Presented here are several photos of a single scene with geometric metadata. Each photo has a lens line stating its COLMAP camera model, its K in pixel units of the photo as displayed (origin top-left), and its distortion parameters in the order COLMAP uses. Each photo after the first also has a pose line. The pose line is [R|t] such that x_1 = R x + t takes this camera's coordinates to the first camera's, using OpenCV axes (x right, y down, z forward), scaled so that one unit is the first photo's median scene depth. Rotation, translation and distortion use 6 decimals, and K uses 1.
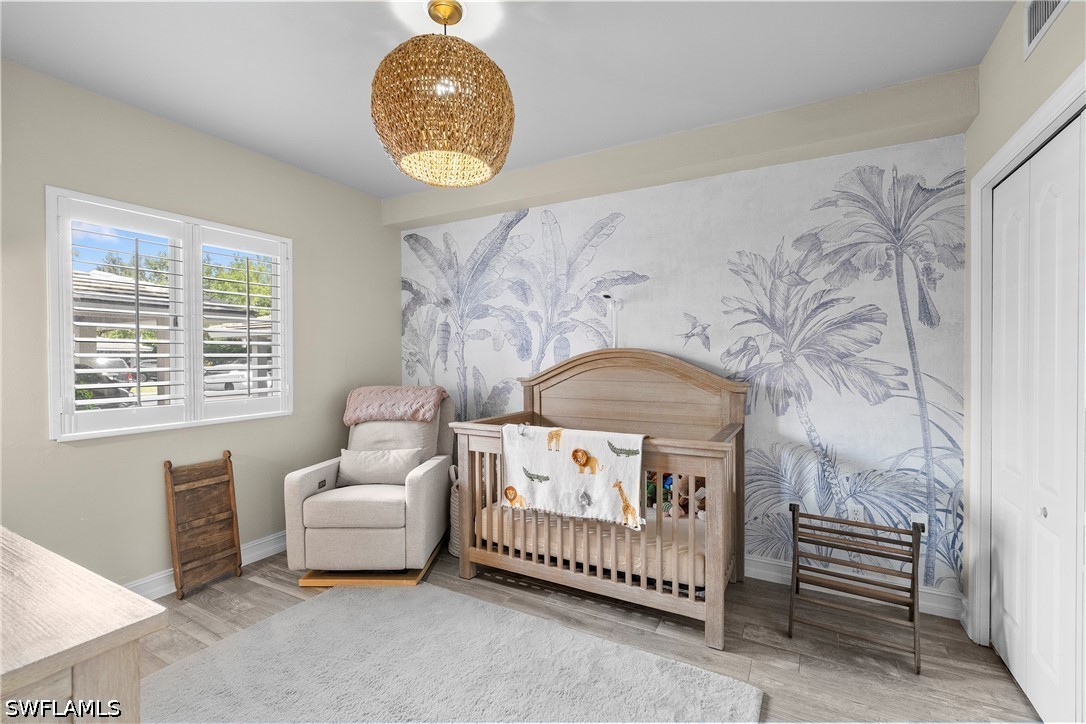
lens RADIAL K [[476.8, 0, 543.0], [0, 476.8, 362.0], [0, 0, 1]] dist [-0.005698, -0.000246]
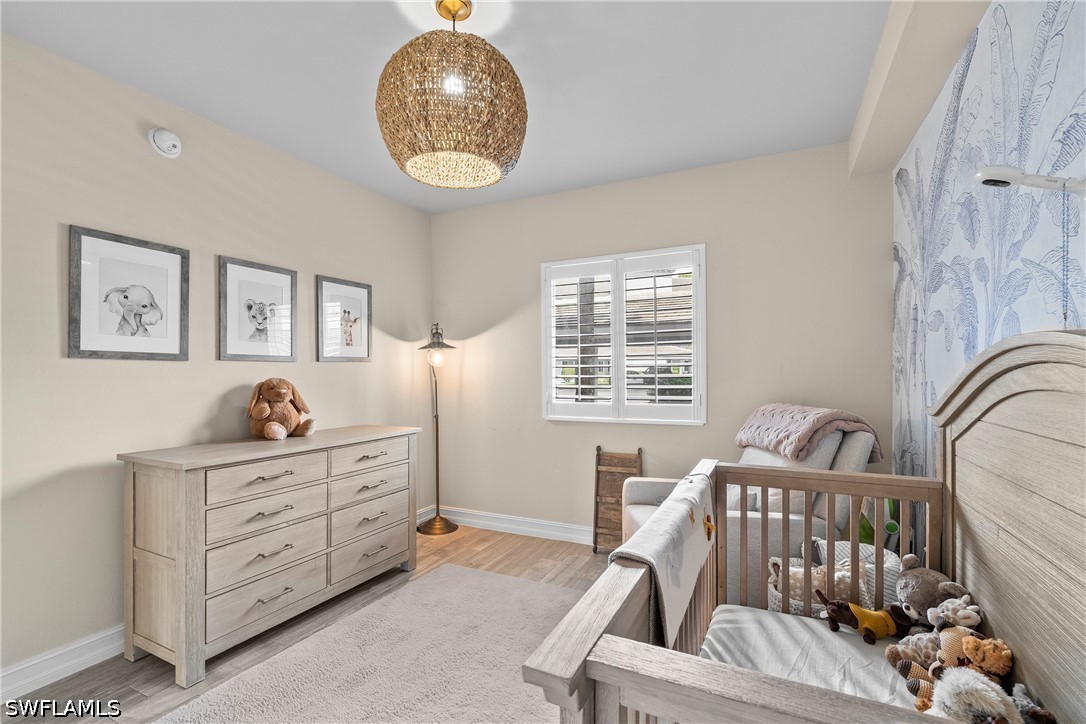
lens RADIAL K [[476.8, 0, 543.0], [0, 476.8, 362.0], [0, 0, 1]] dist [-0.005698, -0.000246]
pose [[0.042426, -0.010766, -0.999042, 0.499649], [-0.002705, 0.999937, -0.010890, -0.007633], [0.999096, 0.003164, 0.042394, 0.739285]]
